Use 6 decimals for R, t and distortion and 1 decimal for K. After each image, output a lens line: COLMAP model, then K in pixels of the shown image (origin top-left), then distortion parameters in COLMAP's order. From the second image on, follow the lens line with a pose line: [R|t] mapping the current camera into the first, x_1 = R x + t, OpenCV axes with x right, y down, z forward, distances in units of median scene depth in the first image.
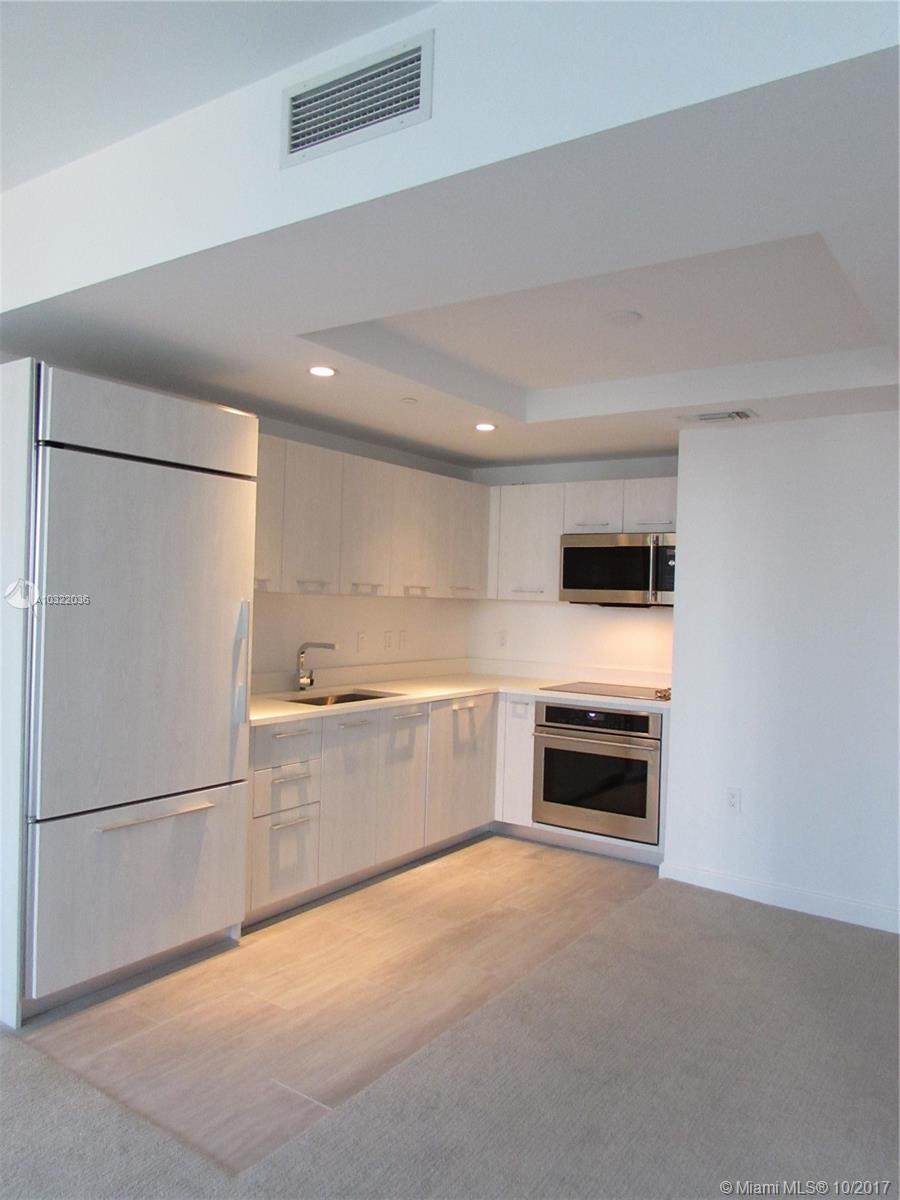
lens RADIAL K [[847.9, 0, 450.0], [0, 847.9, 600.0], [0, 0, 1]] dist [-0.037749, 0.017976]
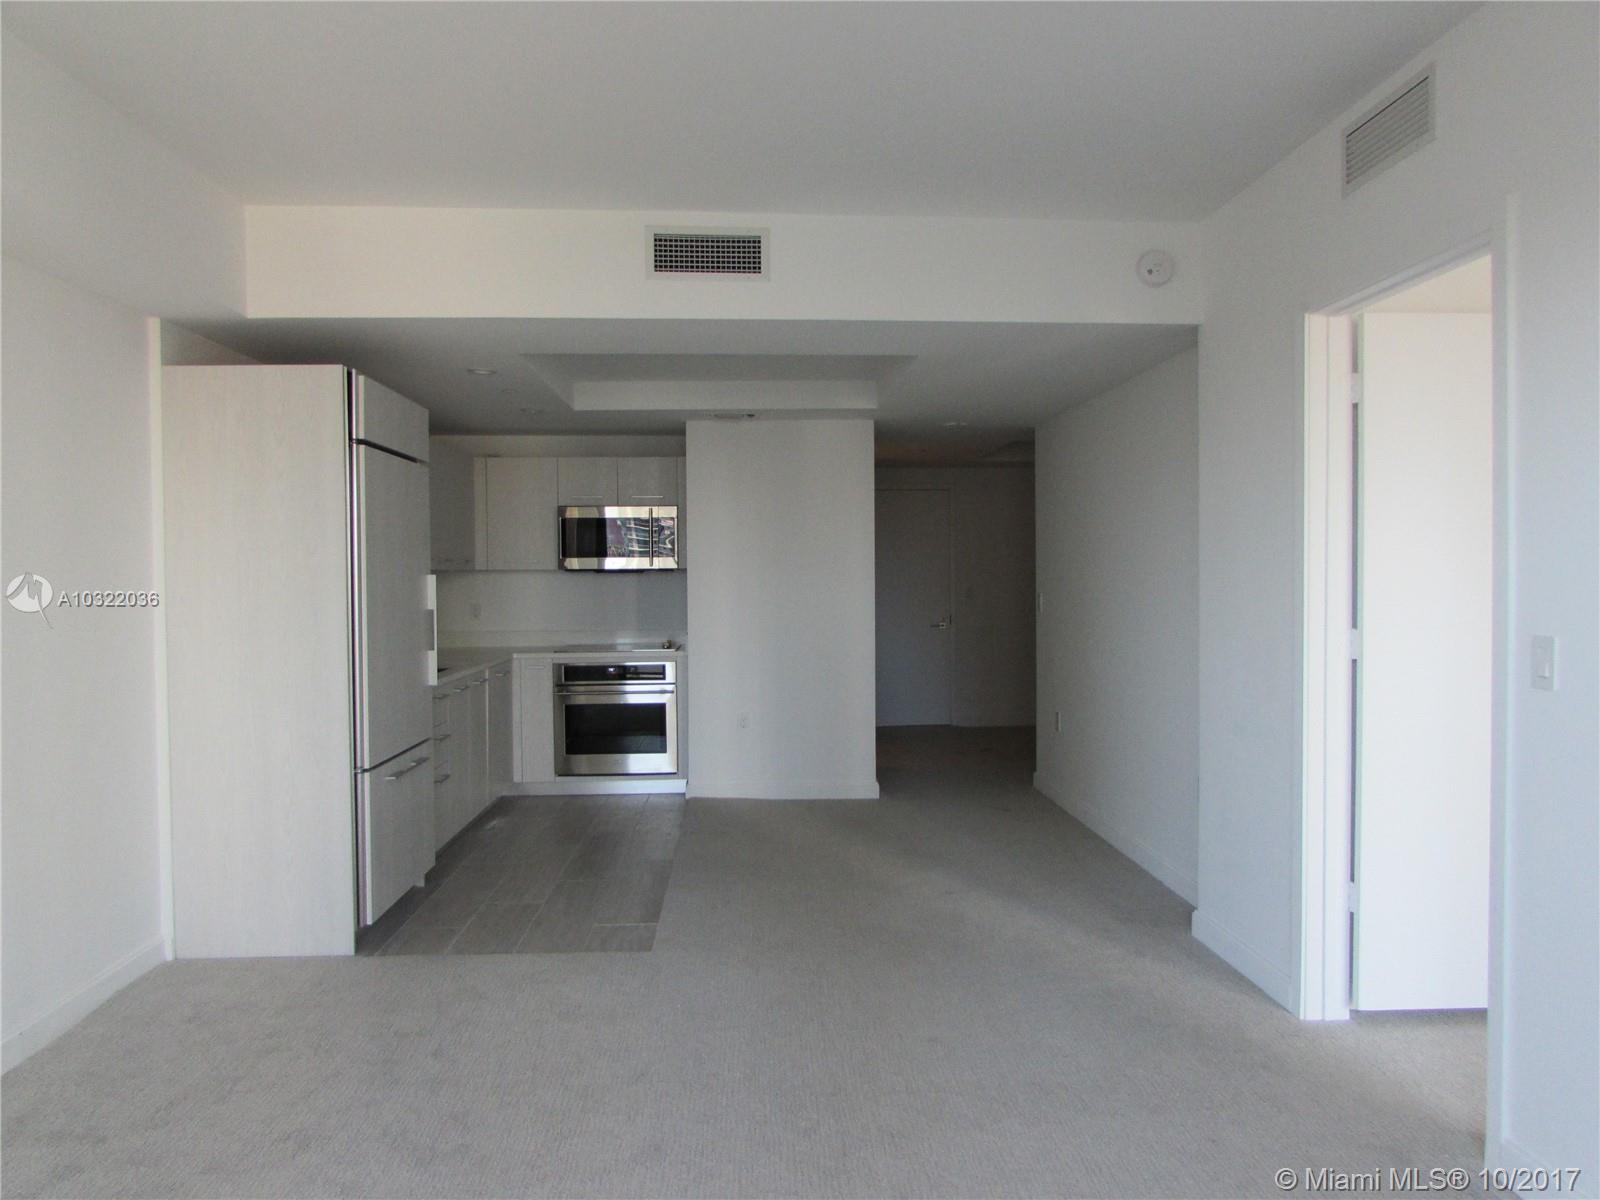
lens RADIAL K [[1130.5, 0, 801.5], [0, 1130.5, 595.8], [0, 0, 1]] dist [-0.037749, 0.017976]
pose [[0.790996, -0.046976, 0.610016, -0.948458], [0.031872, 0.998858, 0.035592, -0.011647], [-0.610991, -0.008711, 0.791590, -0.586024]]
